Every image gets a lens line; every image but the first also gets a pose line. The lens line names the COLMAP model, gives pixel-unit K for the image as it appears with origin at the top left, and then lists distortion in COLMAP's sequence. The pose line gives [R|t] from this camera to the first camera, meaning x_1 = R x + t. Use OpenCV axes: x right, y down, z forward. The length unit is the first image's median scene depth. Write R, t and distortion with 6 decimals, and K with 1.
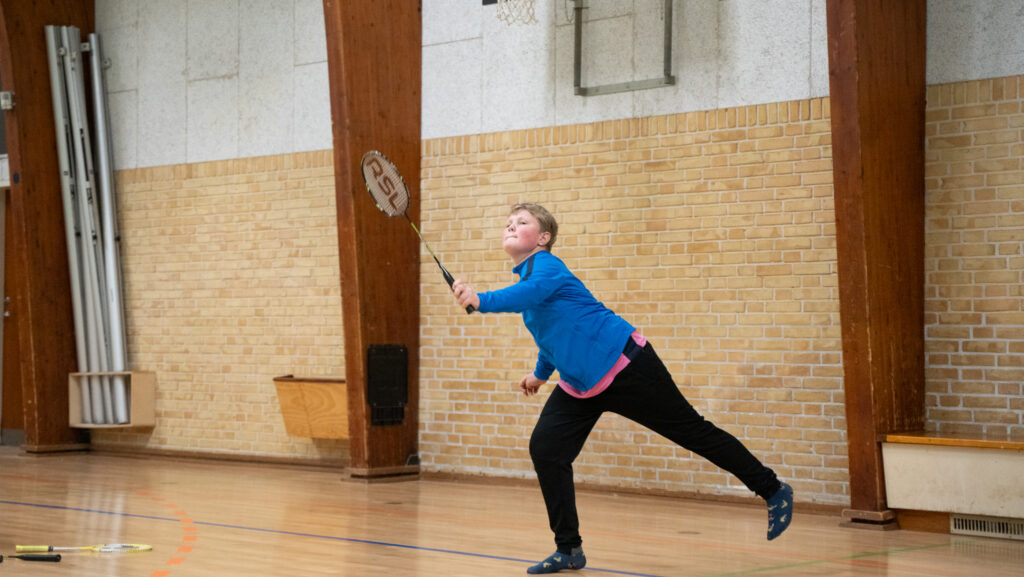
lens RADIAL K [[1824.6, 0, 512.0], [0, 1824.6, 288.5], [0, 0, 1]] dist [0.214682, -0.017798]
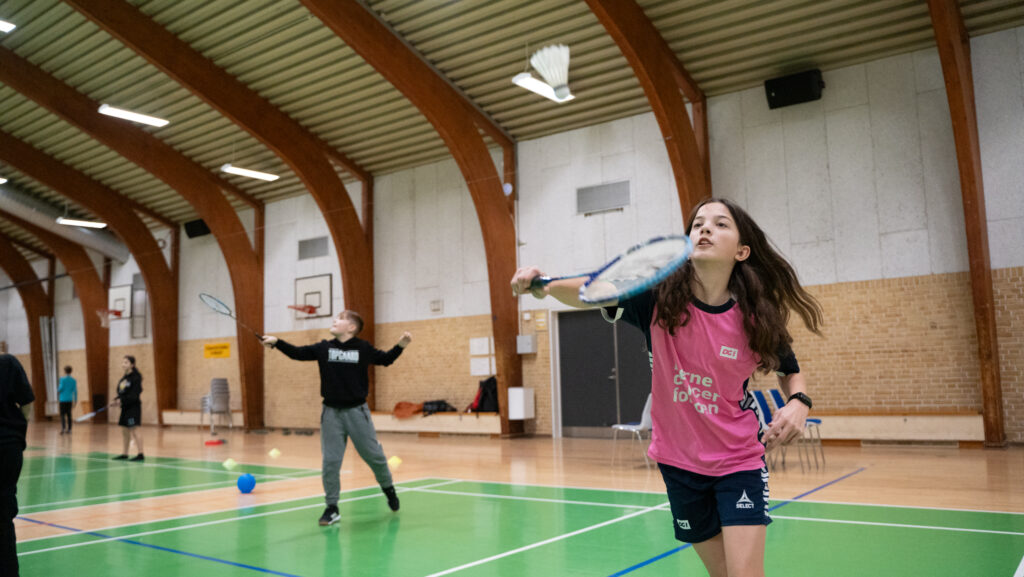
lens RADIAL K [[847.8, 0, 512.0], [0, 847.8, 288.5], [0, 0, 1]] dist [-0.130763, 0.105803]
pose [[0.994352, -0.019276, 0.104366, 0.611865], [0.027763, 0.996369, -0.080491, -0.029894], [-0.102436, 0.082933, 0.991276, -0.931162]]
